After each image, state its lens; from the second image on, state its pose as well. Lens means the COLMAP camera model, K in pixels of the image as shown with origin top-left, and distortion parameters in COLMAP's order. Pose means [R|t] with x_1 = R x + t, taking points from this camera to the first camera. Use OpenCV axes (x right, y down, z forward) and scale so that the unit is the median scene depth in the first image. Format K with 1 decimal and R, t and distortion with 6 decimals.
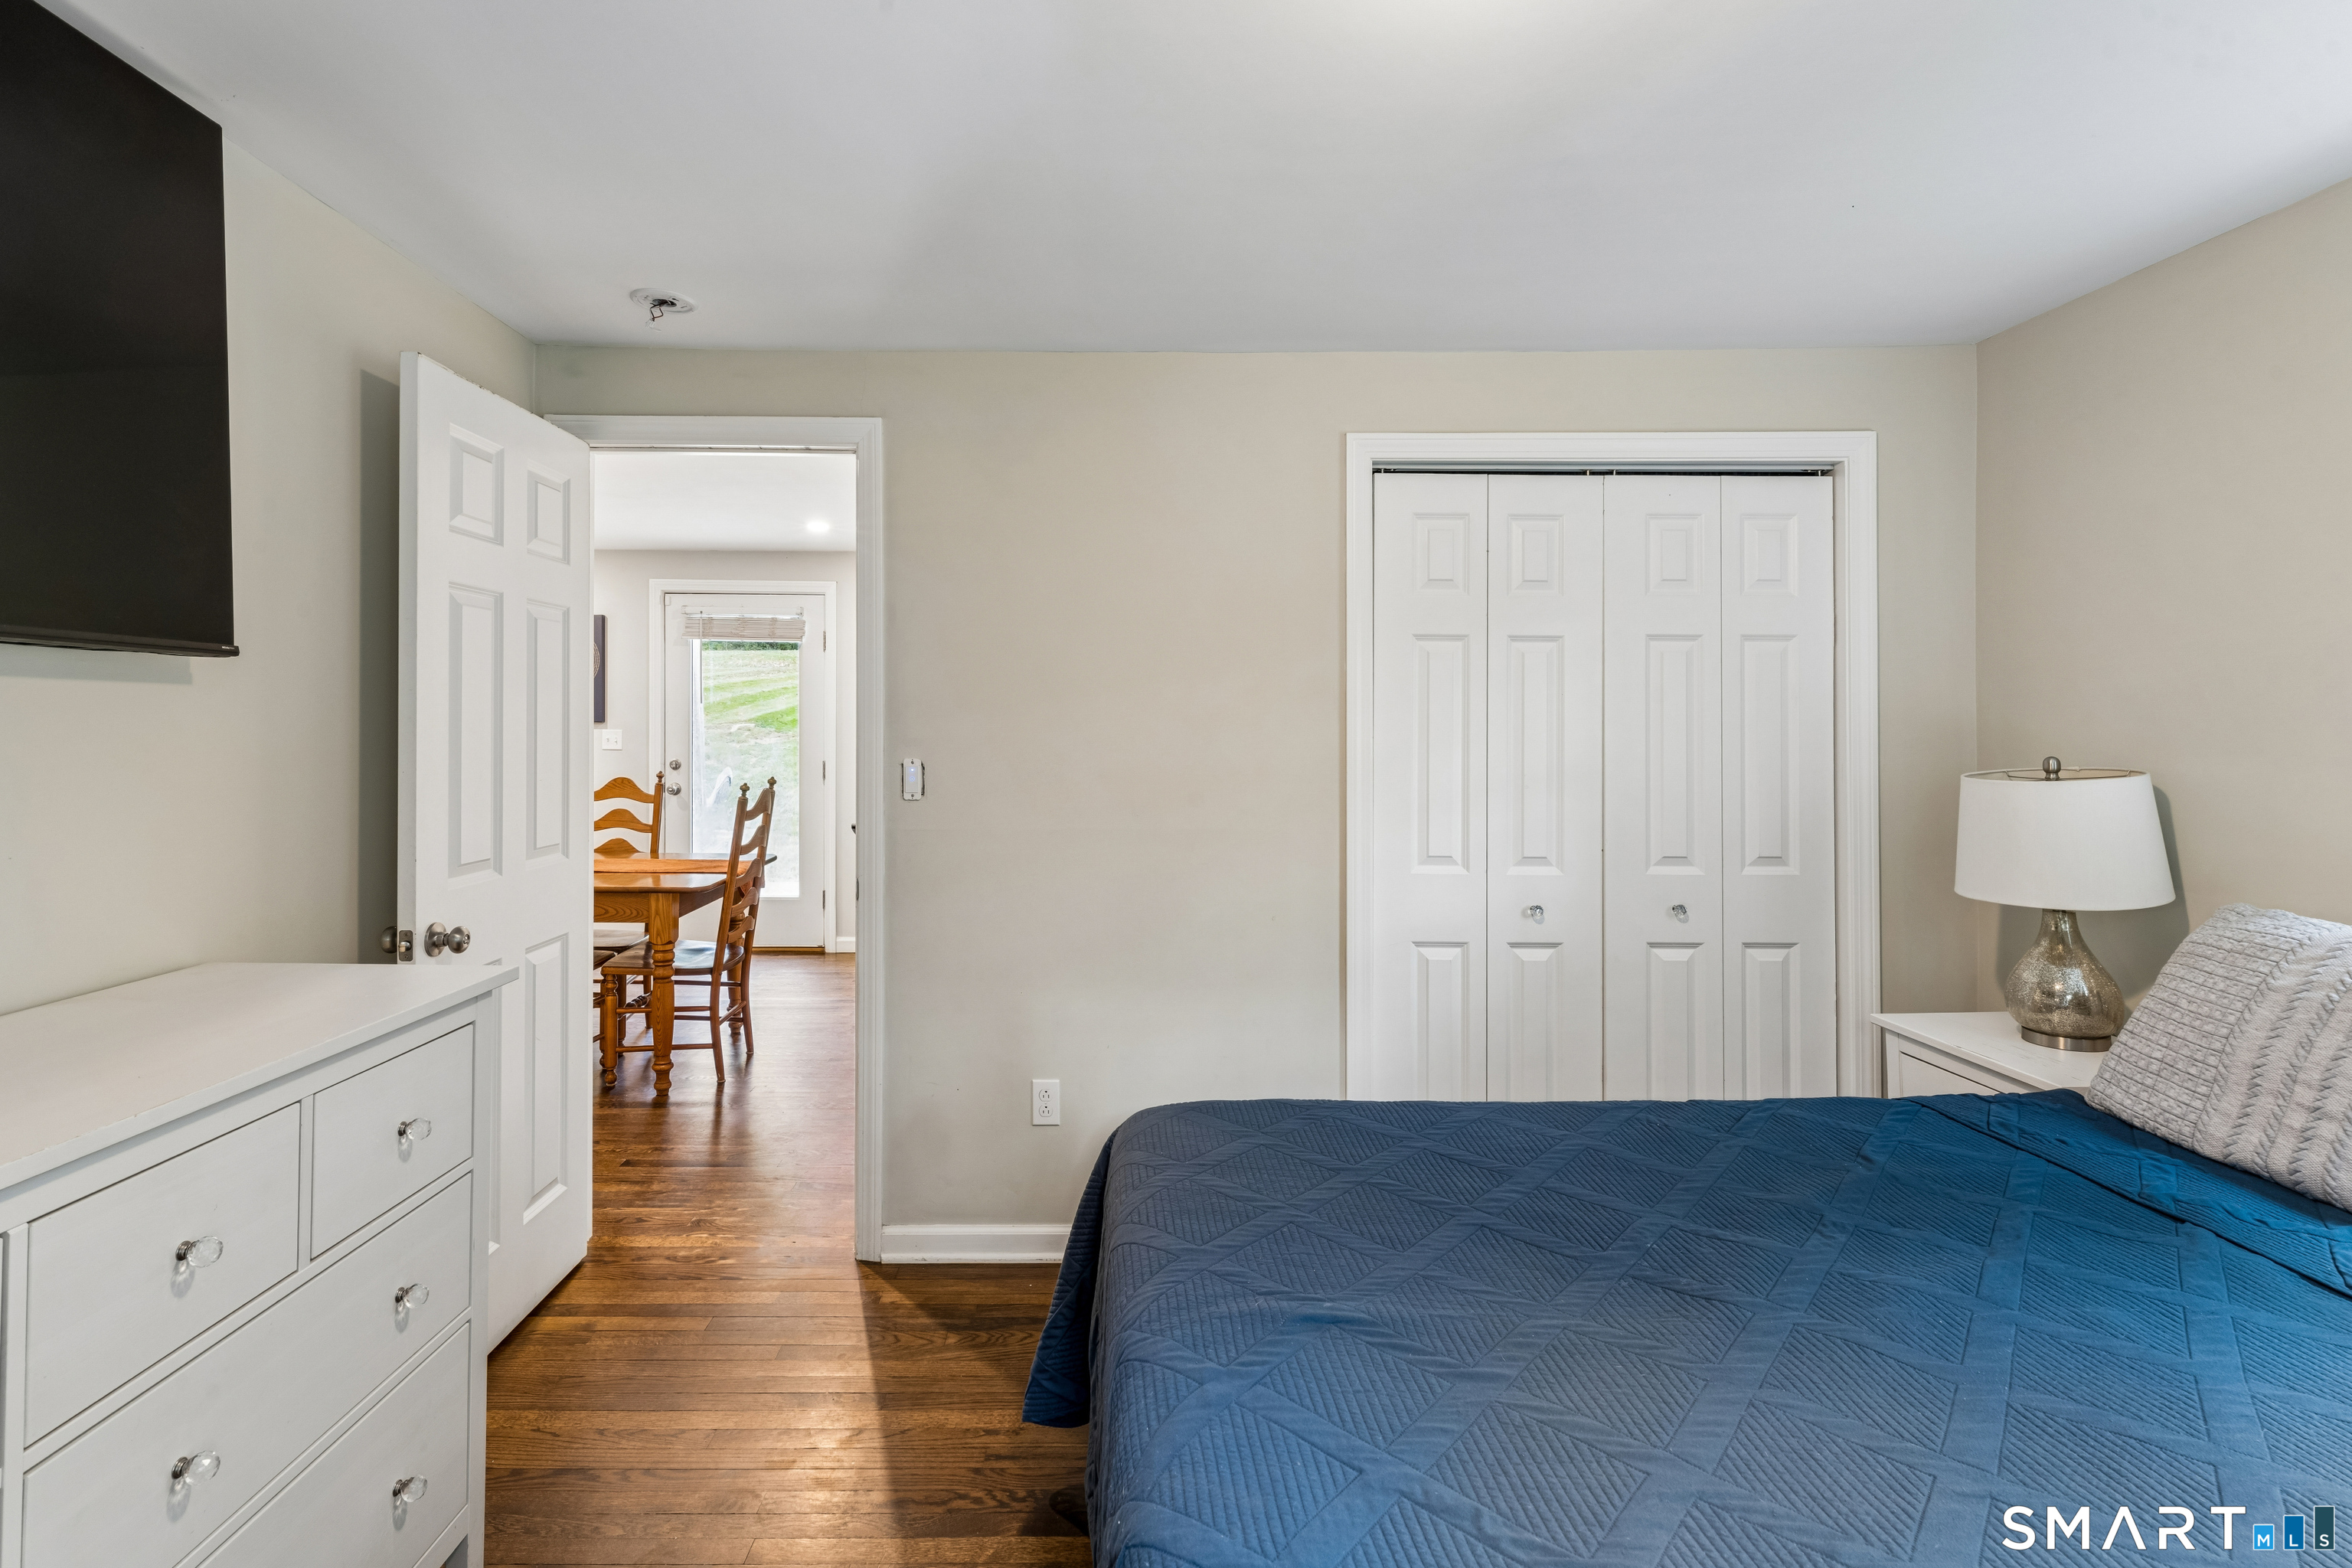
lens RADIAL K [[1101.8, 0, 1168.4], [0, 1101.8, 726.0], [0, 0, 1]] dist [0.004004, 0.000943]
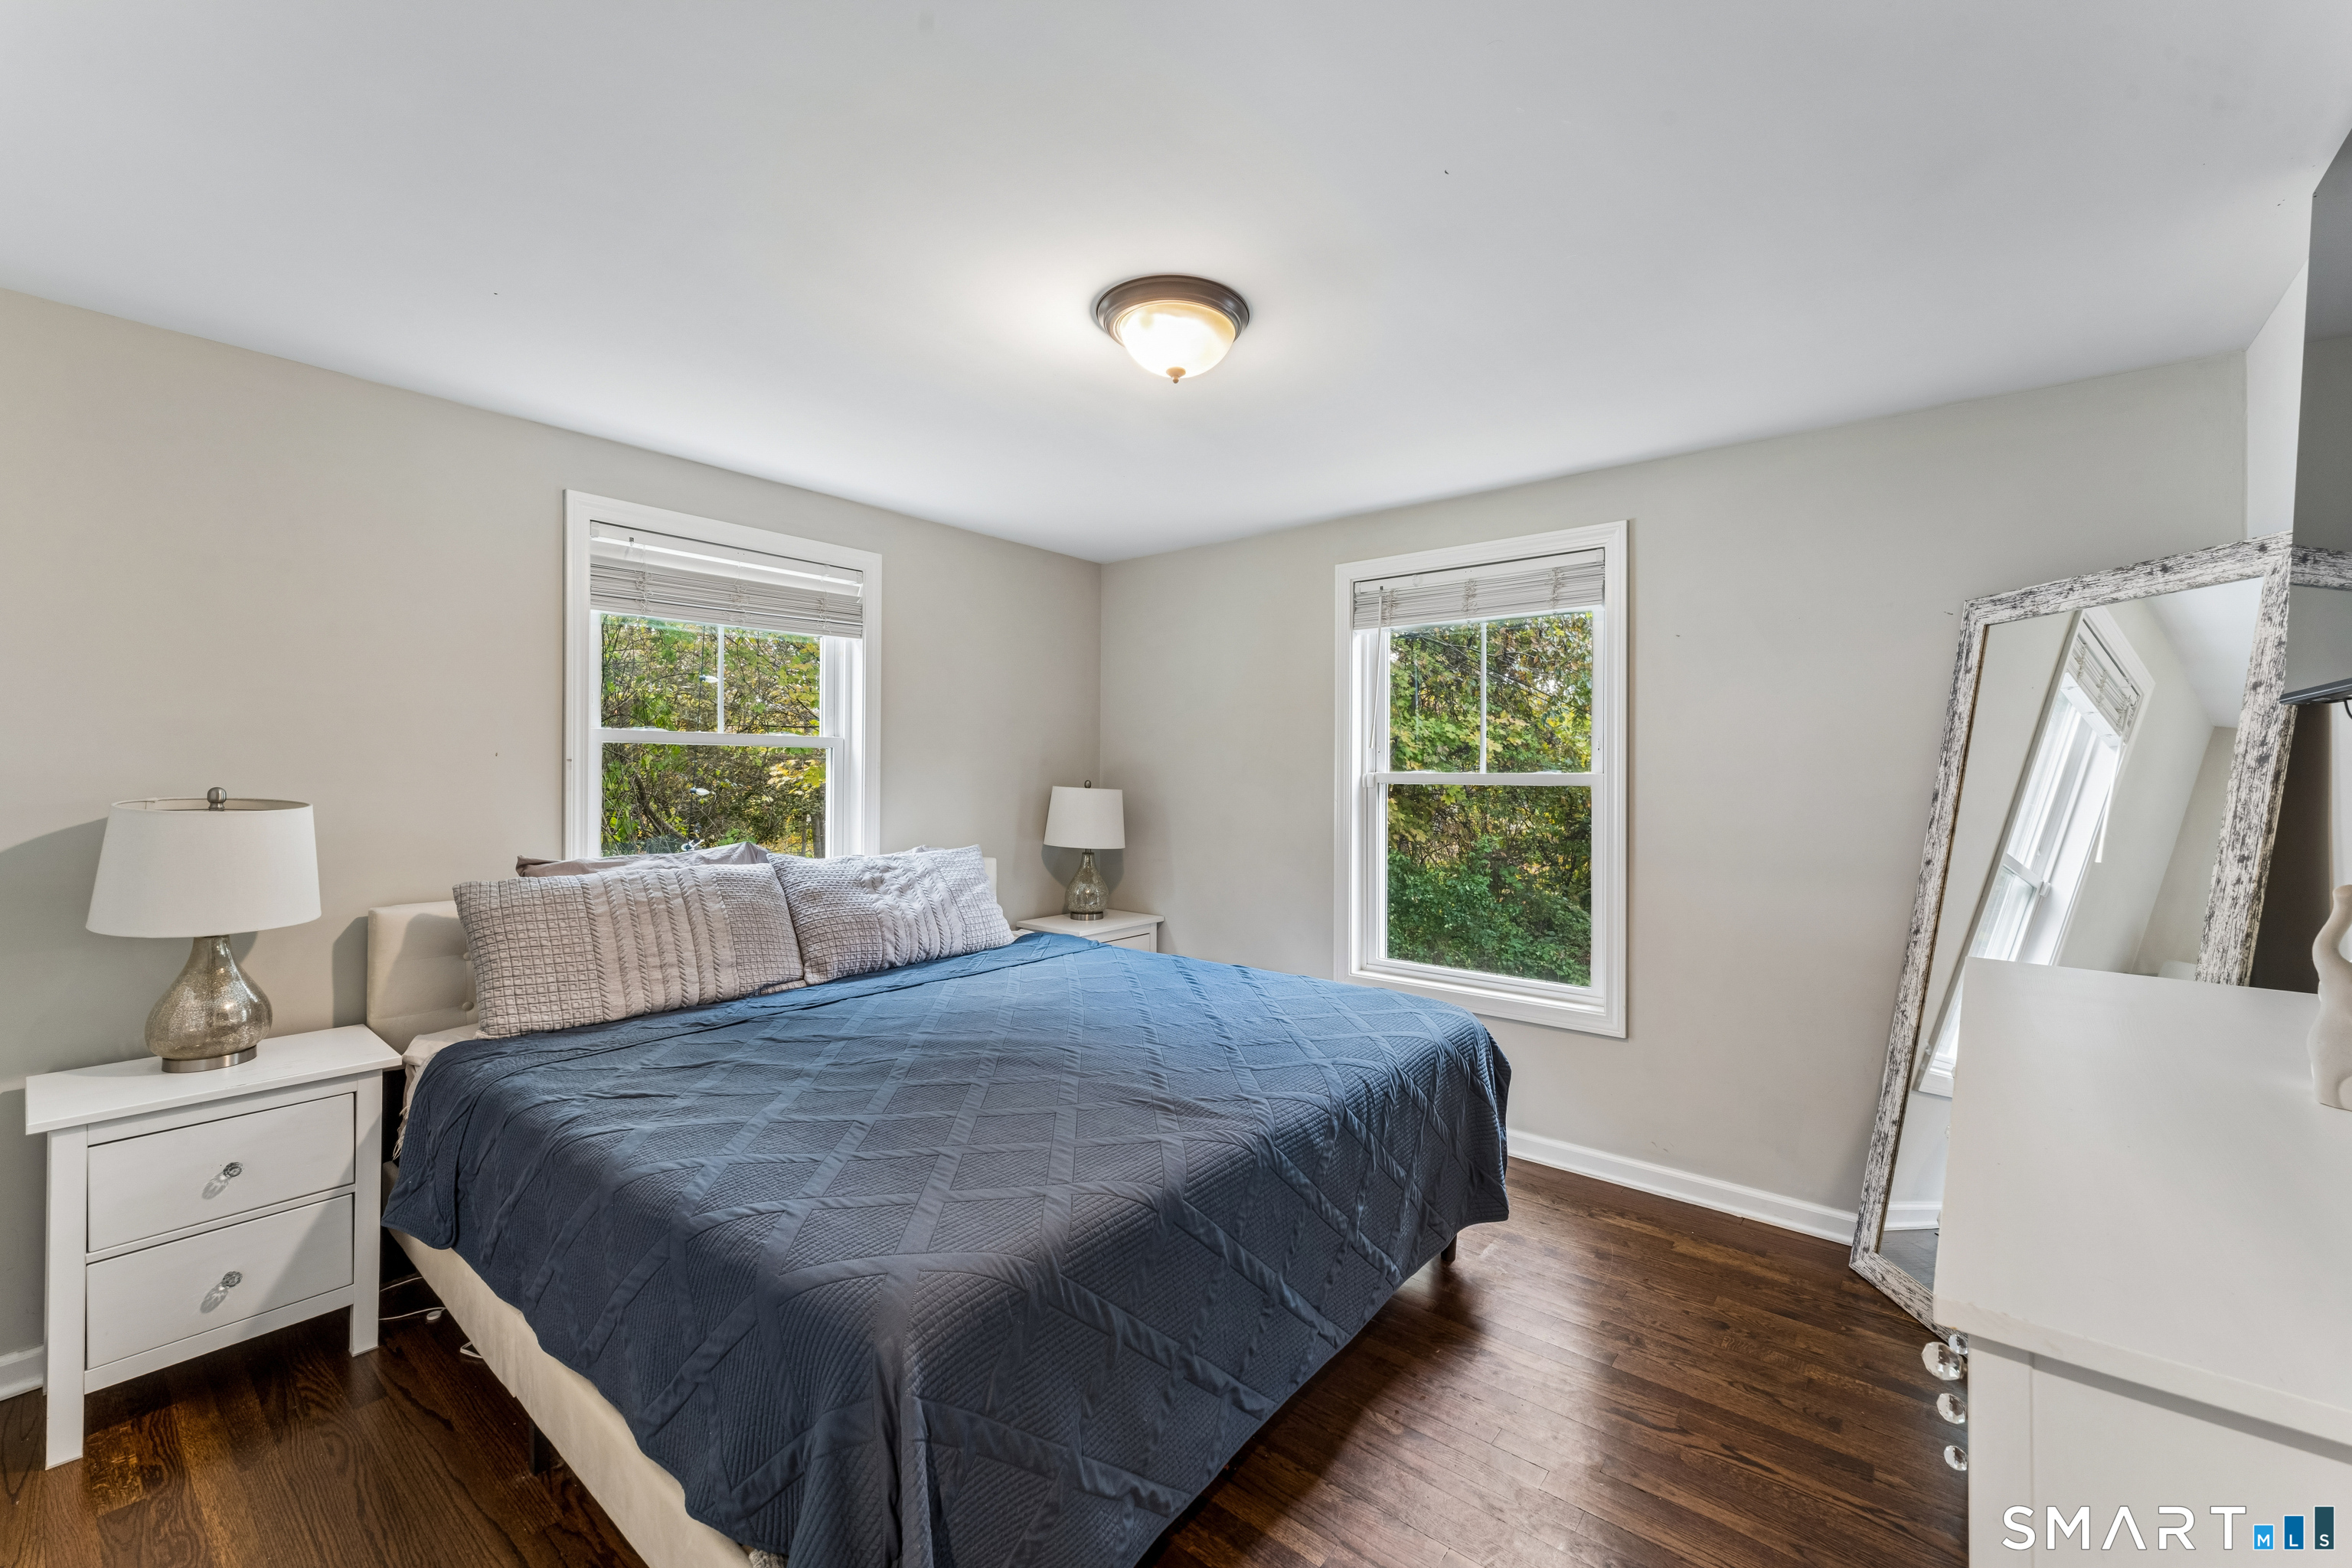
lens RADIAL K [[947.2, 0, 1173.6], [0, 947.2, 772.9], [0, 0, 1]] dist [0.001615, 0.000143]
pose [[-0.741733, -0.015614, 0.670513, -0.460334], [-0.013881, 0.999872, 0.007929, -0.004607], [-0.670551, -0.003426, -0.741855, 1.080037]]
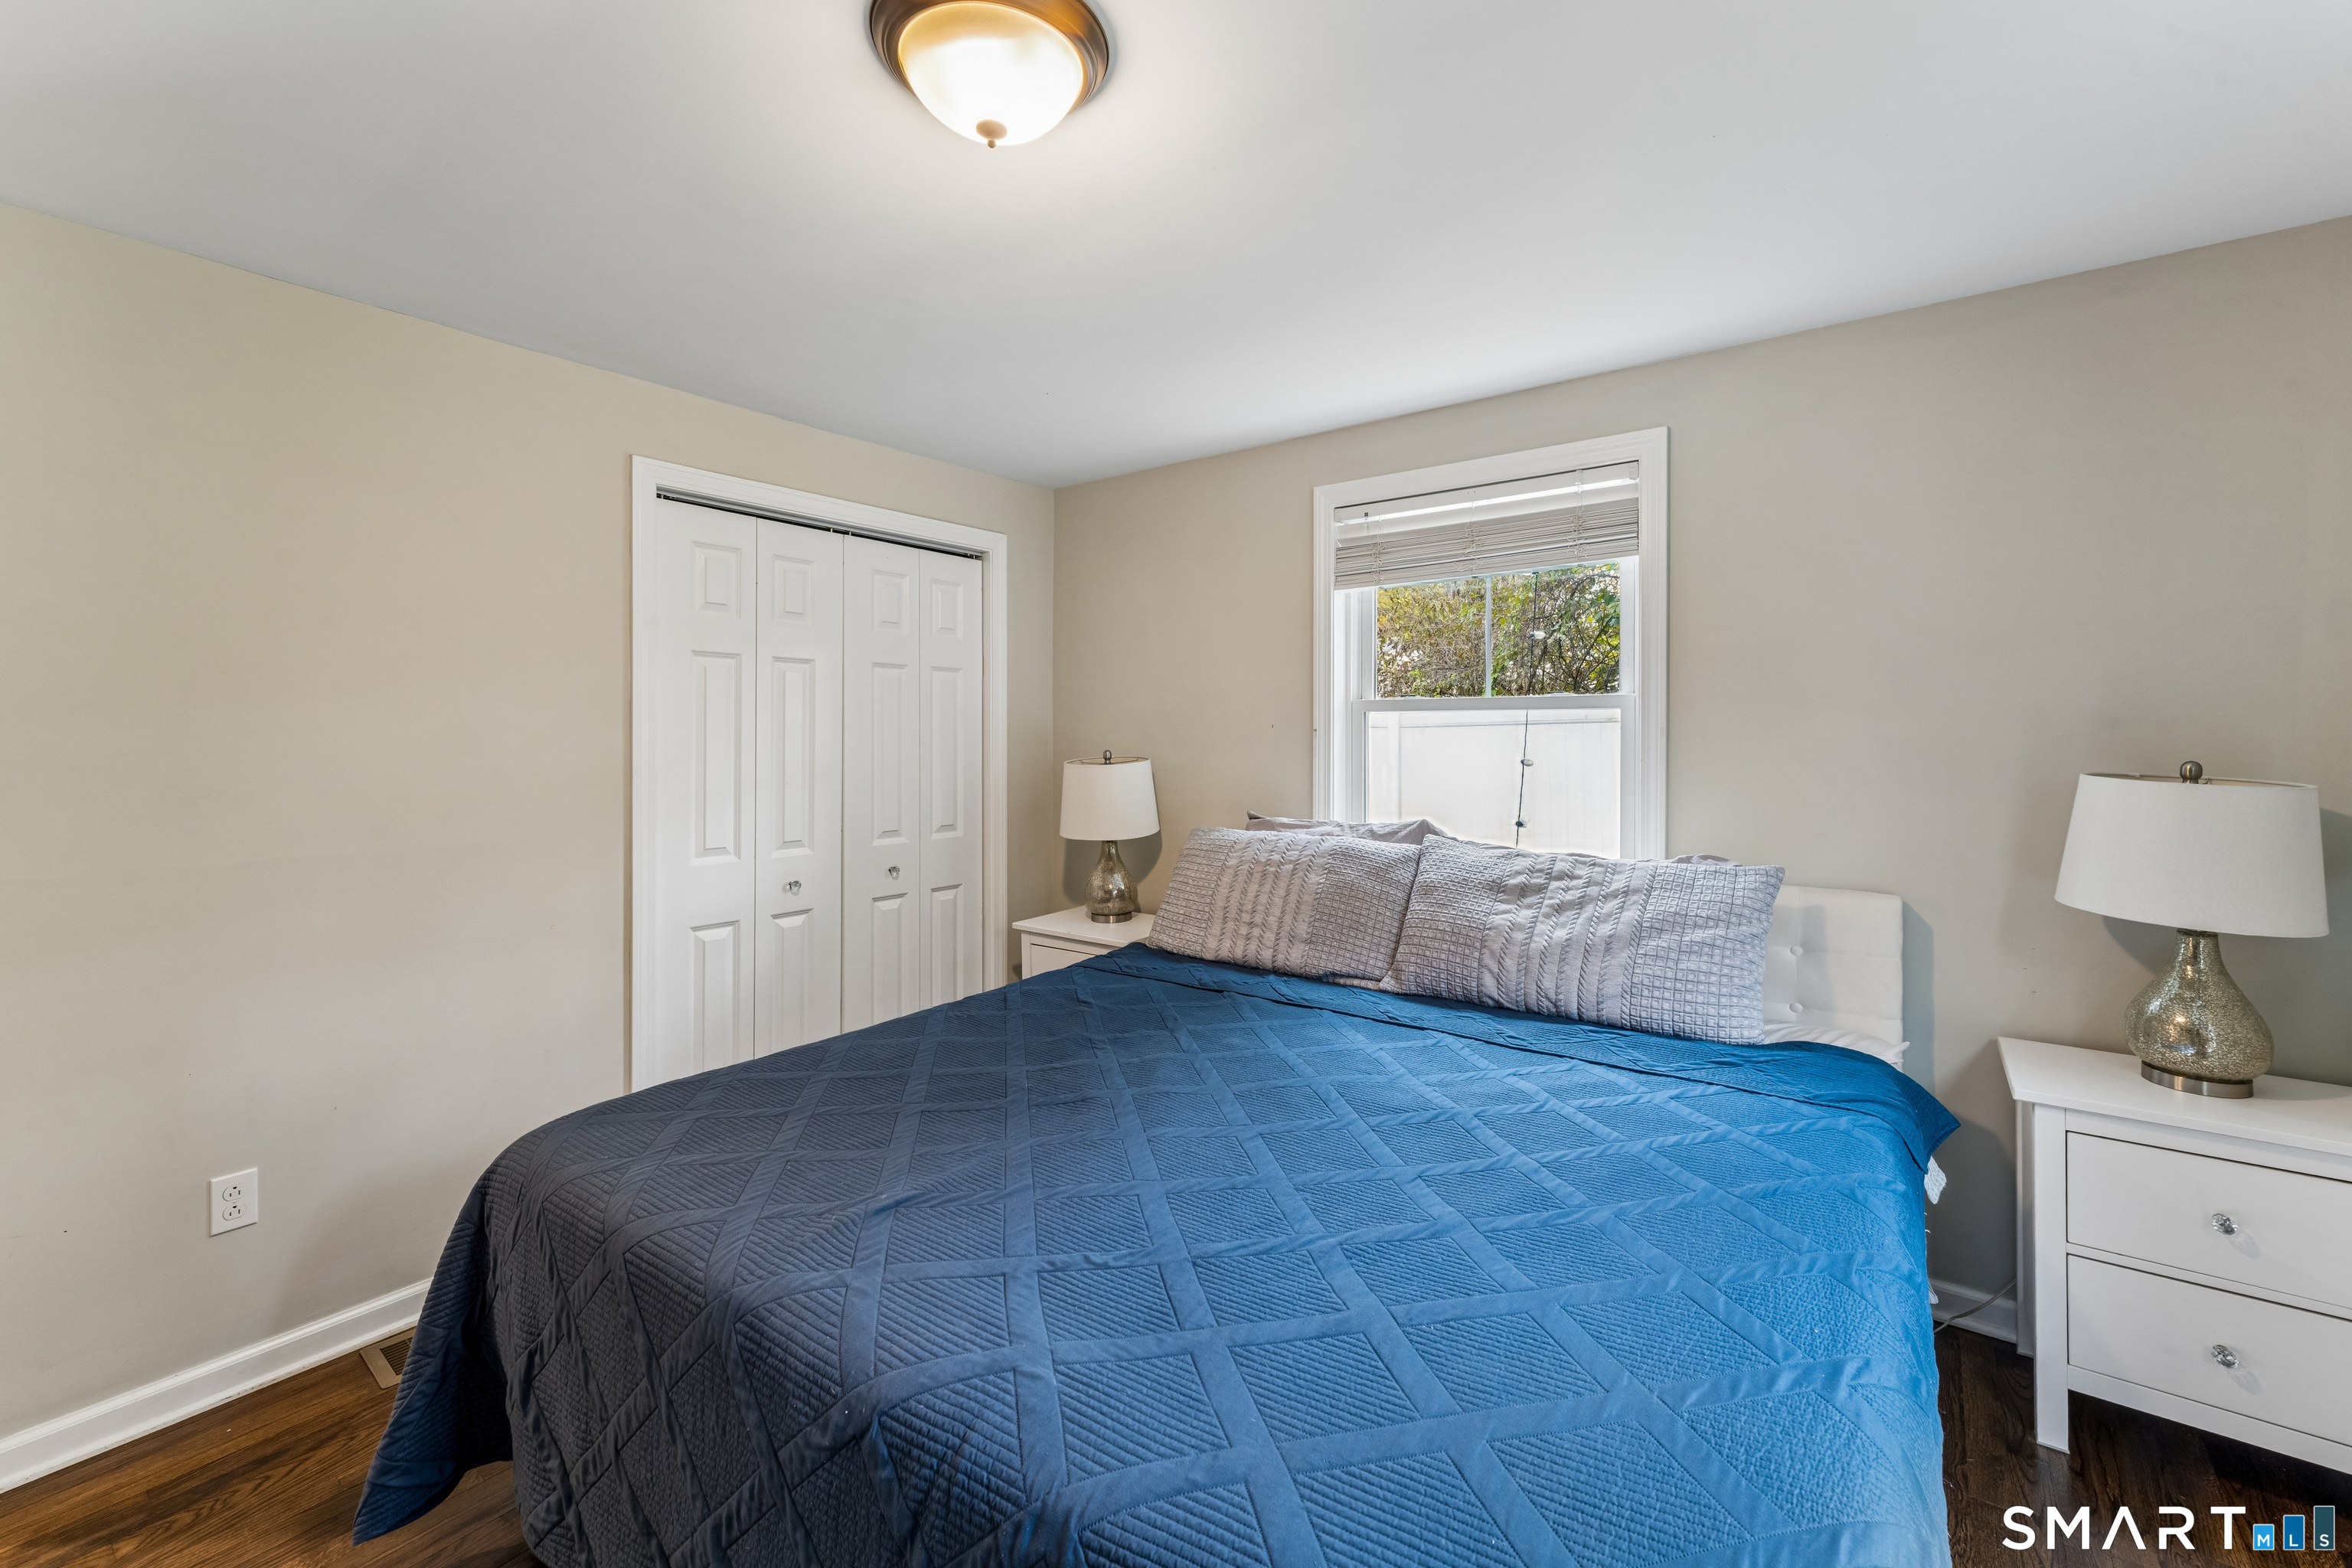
lens RADIAL K [[928.7, 0, 1166.1], [0, 928.7, 747.9], [0, 0, 1]] dist [0.001663, 0.000195]
pose [[0.624930, -0.015805, 0.780521, -0.241266], [0.003290, 0.999839, 0.017612, 0.000094], [-0.780674, -0.008439, 0.624882, 0.051275]]
